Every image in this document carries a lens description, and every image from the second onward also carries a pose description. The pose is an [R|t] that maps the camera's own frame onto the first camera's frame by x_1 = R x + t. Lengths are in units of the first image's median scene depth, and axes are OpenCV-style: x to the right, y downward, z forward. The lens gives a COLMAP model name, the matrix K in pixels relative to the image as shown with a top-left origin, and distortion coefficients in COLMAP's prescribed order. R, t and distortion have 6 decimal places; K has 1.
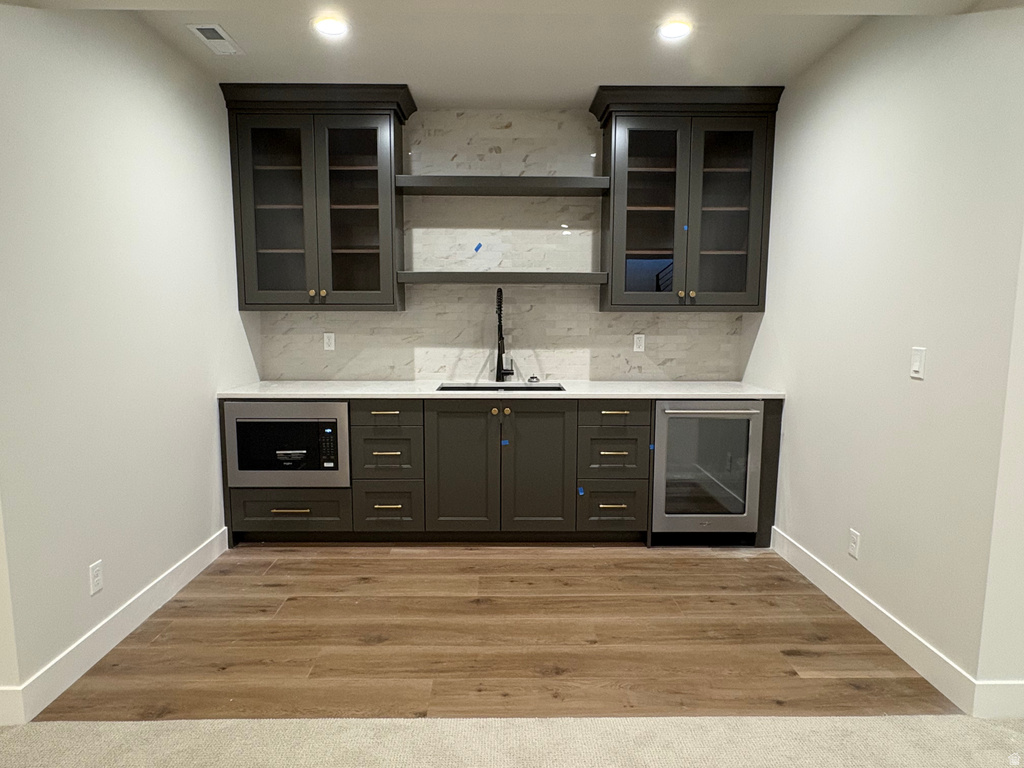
lens RADIAL K [[605.4, 0, 509.3], [0, 605.4, 383.7], [0, 0, 1]] dist [-0.005504, 0.003407]
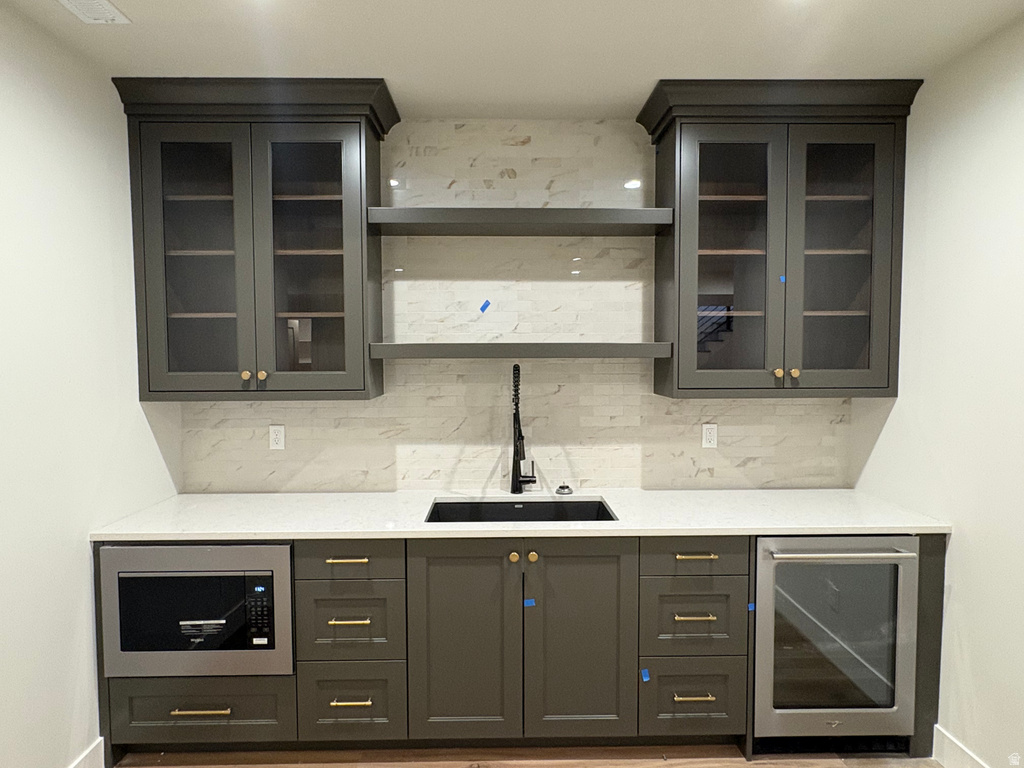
lens RADIAL K [[605.4, 0, 511.4], [0, 605.4, 384.2], [0, 0, 1]] dist [-0.005504, 0.003407]
pose [[0.999940, -0.007298, 0.008137, -0.028785], [0.007810, 0.997870, -0.064760, -0.092710], [-0.007647, 0.064819, 0.997868, 0.309493]]
